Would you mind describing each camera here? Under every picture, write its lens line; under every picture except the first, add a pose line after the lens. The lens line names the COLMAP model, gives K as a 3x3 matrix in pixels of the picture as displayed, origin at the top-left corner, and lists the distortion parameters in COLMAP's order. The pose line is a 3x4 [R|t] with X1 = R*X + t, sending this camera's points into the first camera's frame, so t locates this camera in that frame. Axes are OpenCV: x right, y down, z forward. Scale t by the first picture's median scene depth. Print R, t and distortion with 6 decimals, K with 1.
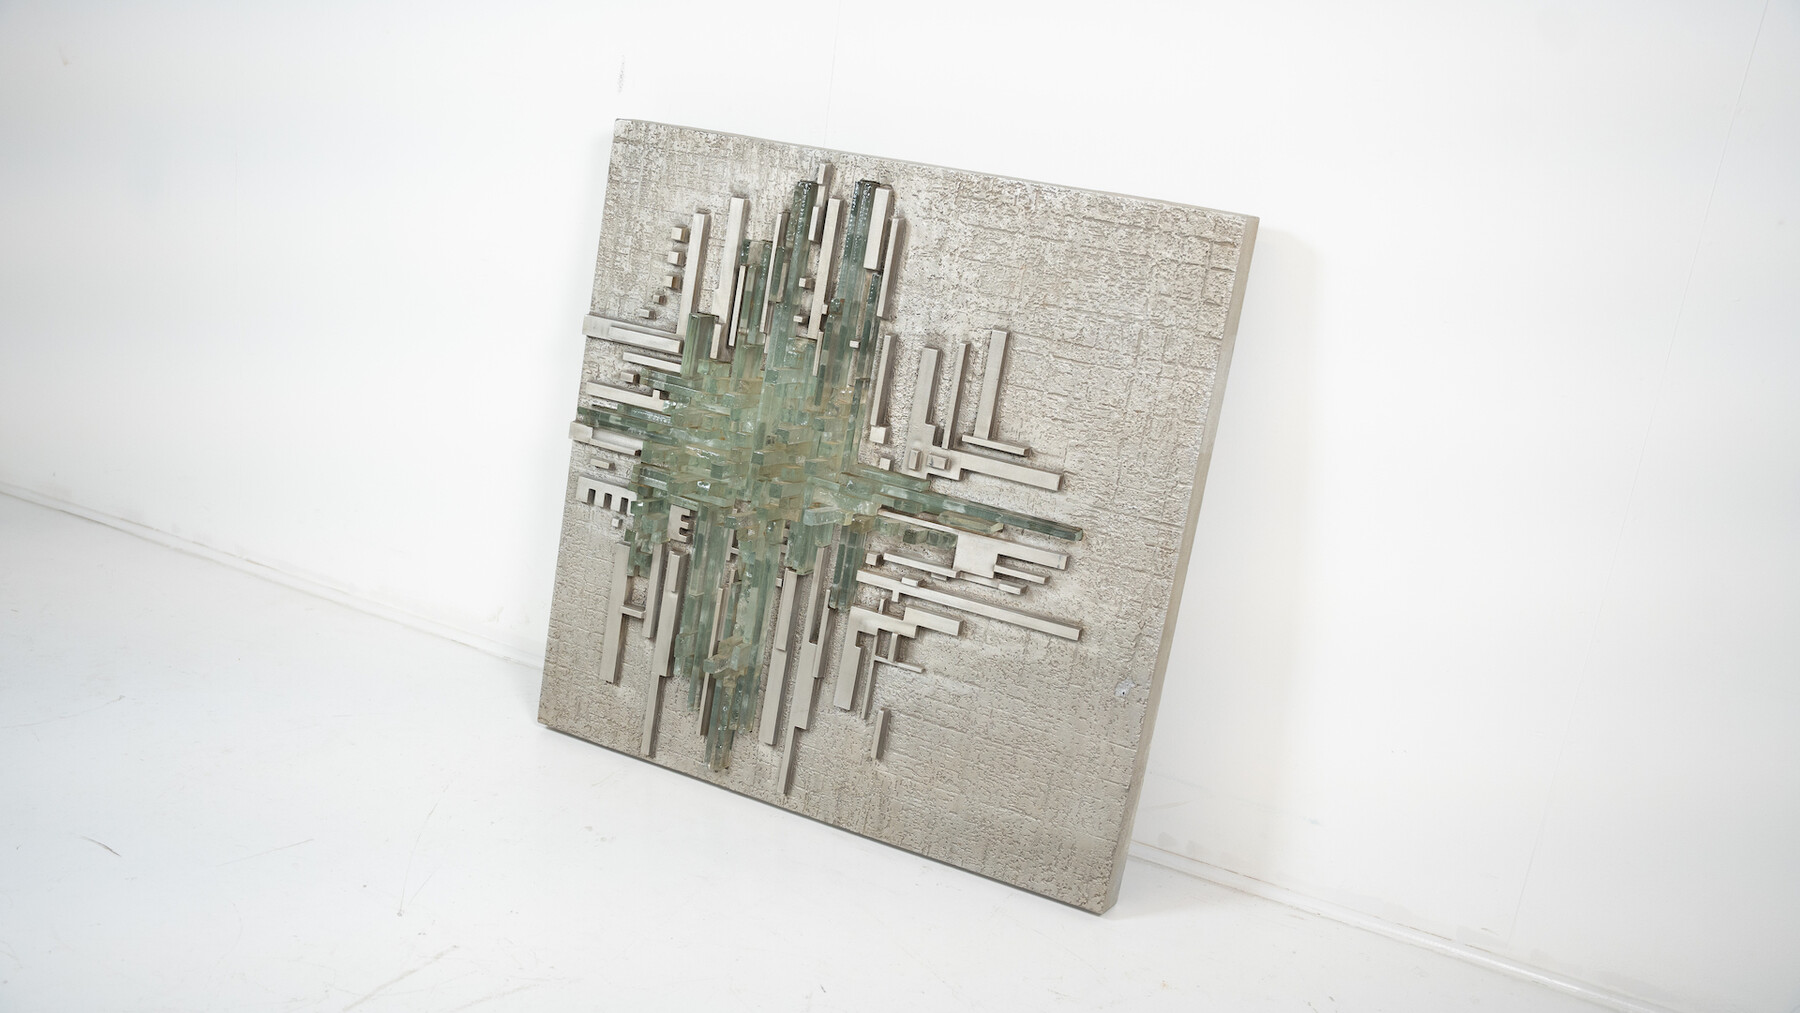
lens RADIAL K [[1513.4, 0, 900.0], [0, 1513.4, 506.5], [0, 0, 1]] dist [-0.087602, 0.007934]
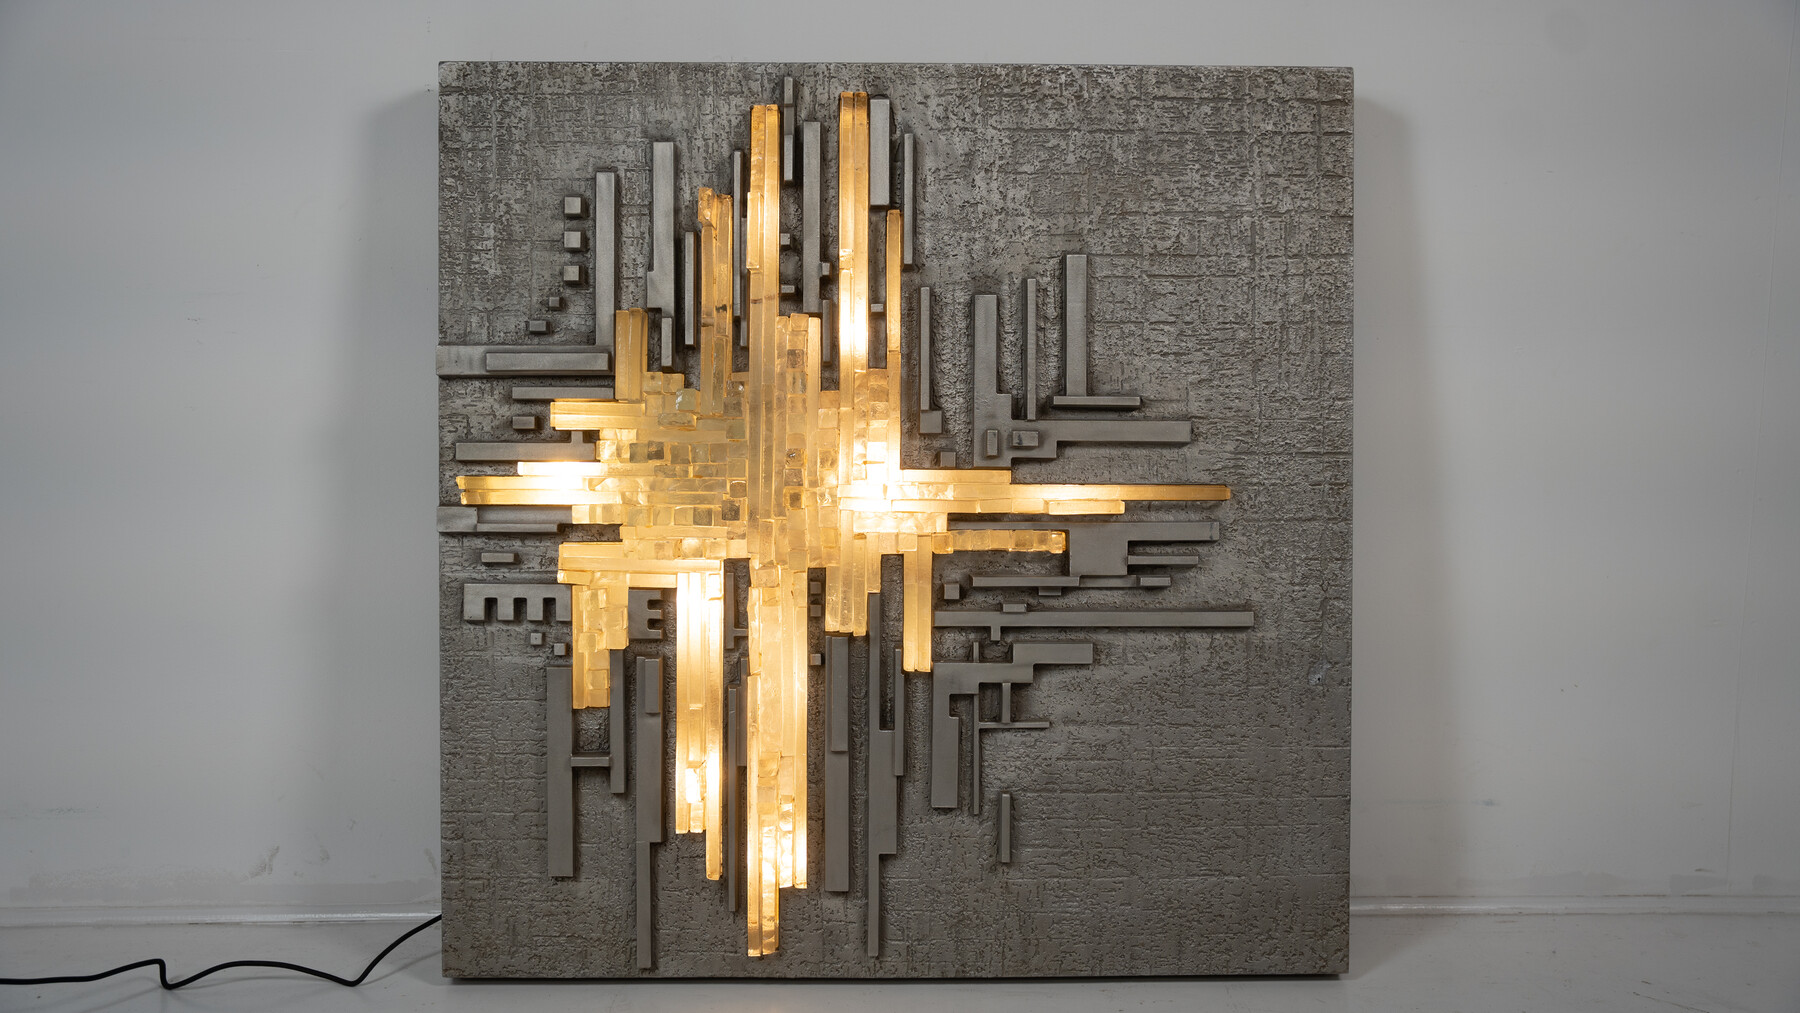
lens RADIAL K [[1778.2, 0, 900.0], [0, 1778.2, 506.5], [0, 0, 1]] dist [-0.080442, 0.121618]
pose [[0.894689, -0.171354, 0.412516, -0.391717], [0.225258, 0.970549, -0.085400, 0.062873], [-0.385734, 0.169329, 0.906938, 0.222372]]
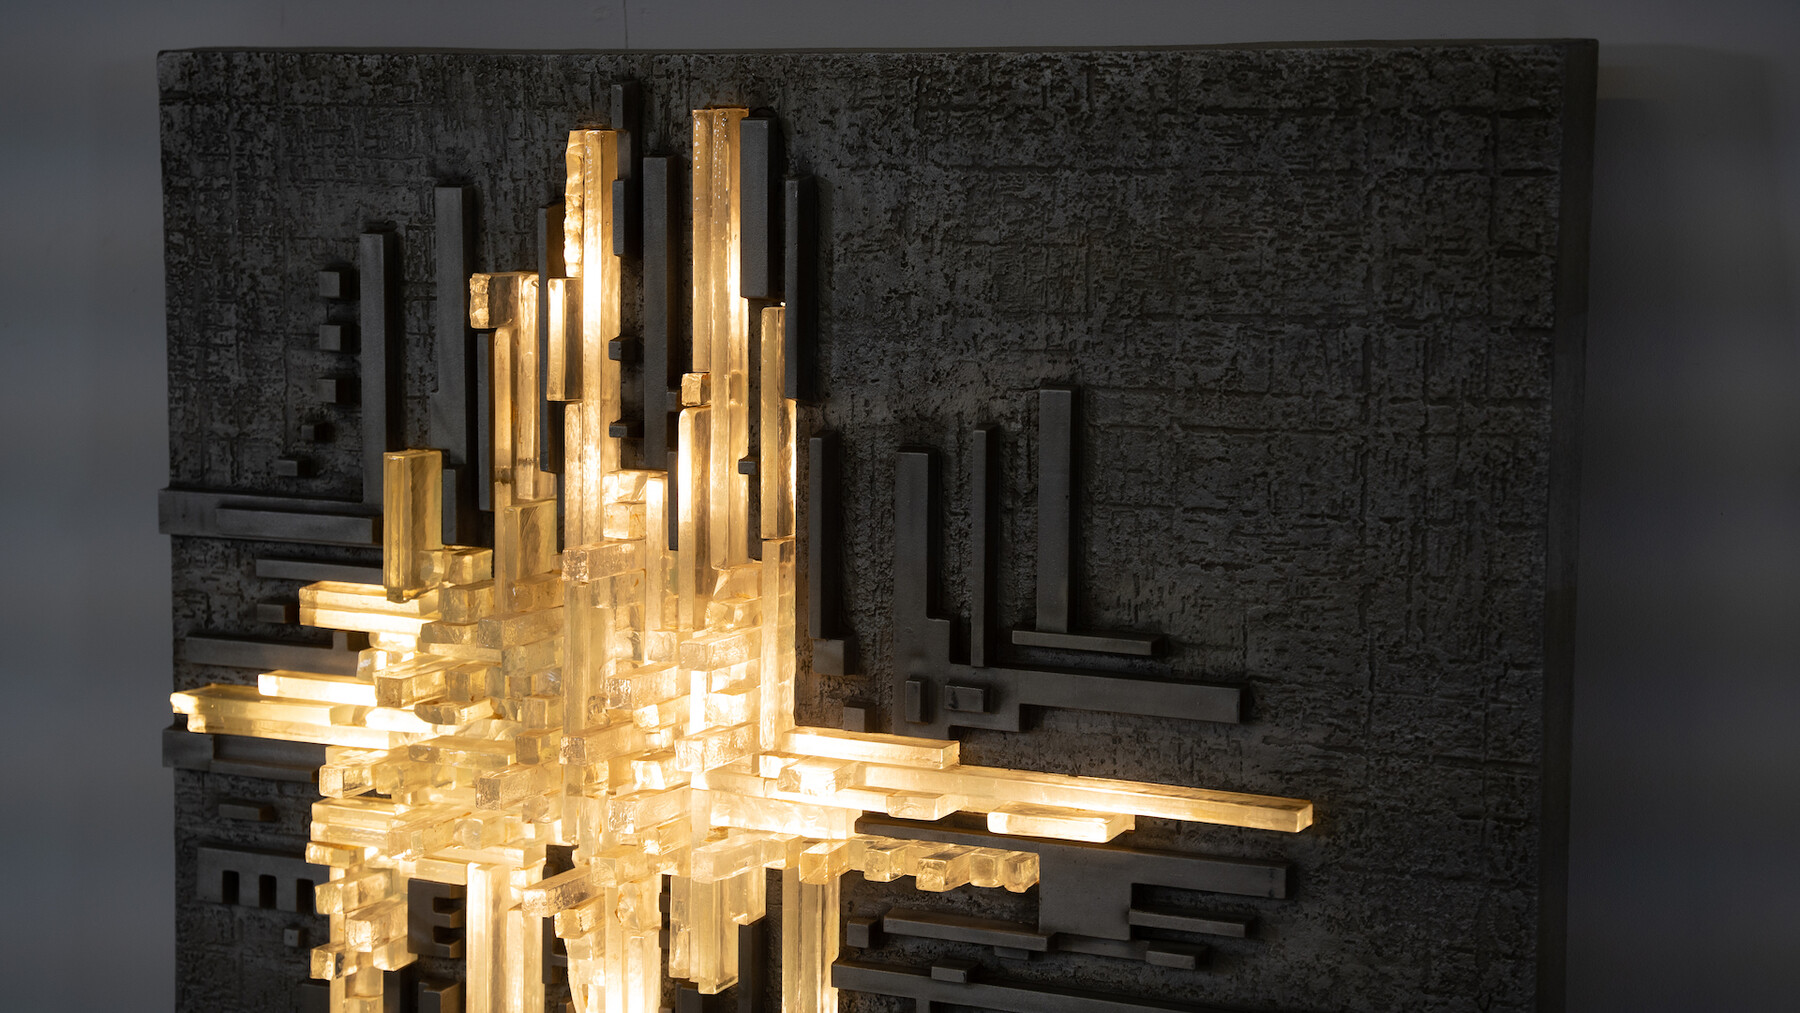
lens RADIAL K [[3102.8, 0, 903.9], [0, 3102.8, 516.6], [0, 0, 1]] dist [0.199119, 0.161098]
pose [[0.987396, -0.154943, -0.032287, 0.043481], [0.152085, 0.985326, -0.077476, -0.013754], [0.043818, 0.071589, 0.996471, 0.077924]]
